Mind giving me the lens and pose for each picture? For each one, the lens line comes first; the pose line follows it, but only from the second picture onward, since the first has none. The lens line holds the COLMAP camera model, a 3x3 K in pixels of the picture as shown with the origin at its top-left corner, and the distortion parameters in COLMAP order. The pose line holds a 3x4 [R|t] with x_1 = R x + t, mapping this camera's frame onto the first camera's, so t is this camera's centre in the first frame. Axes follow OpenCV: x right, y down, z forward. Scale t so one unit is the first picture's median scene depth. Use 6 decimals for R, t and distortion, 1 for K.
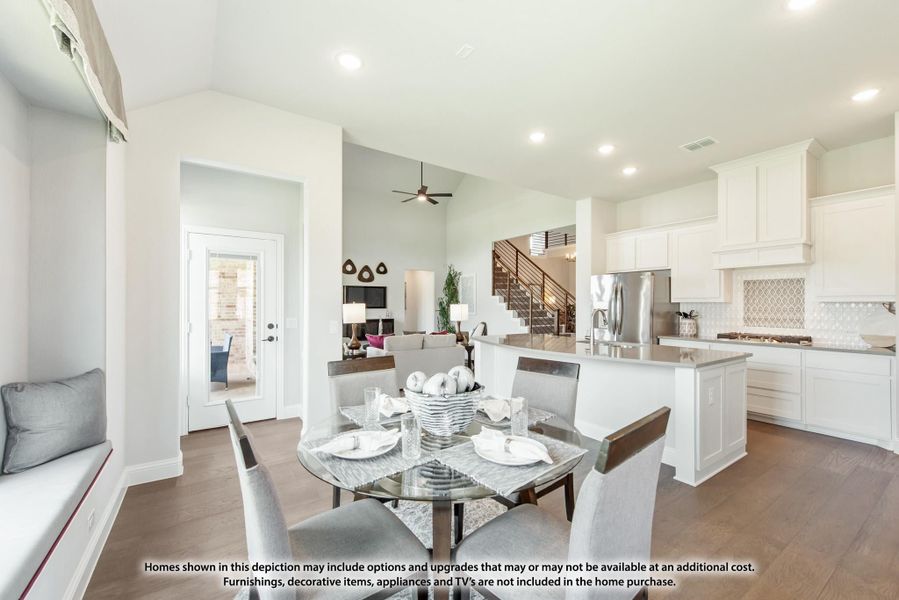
lens RADIAL K [[354.9, 0, 442.0], [0, 354.9, 304.9], [0, 0, 1]] dist [-0.002121, -0.000975]
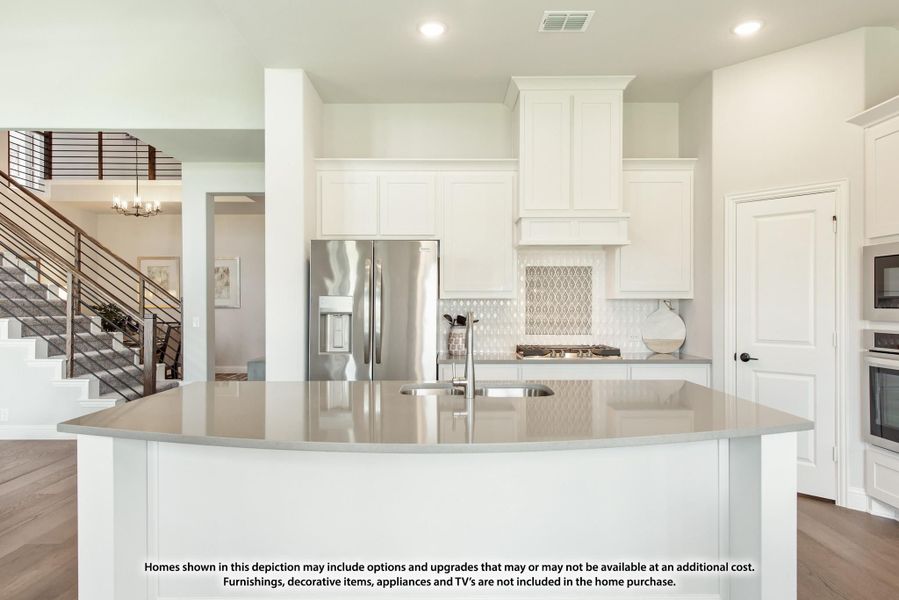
lens RADIAL K [[572.7, 0, 449.6], [0, 572.7, 305.4], [0, 0, 1]] dist [0.023122, 0.000595]
pose [[0.549091, -0.003096, 0.835757, -0.119250], [0.002214, 0.999995, 0.002250, 0.001594], [-0.835760, 0.000615, 0.549095, 0.498766]]
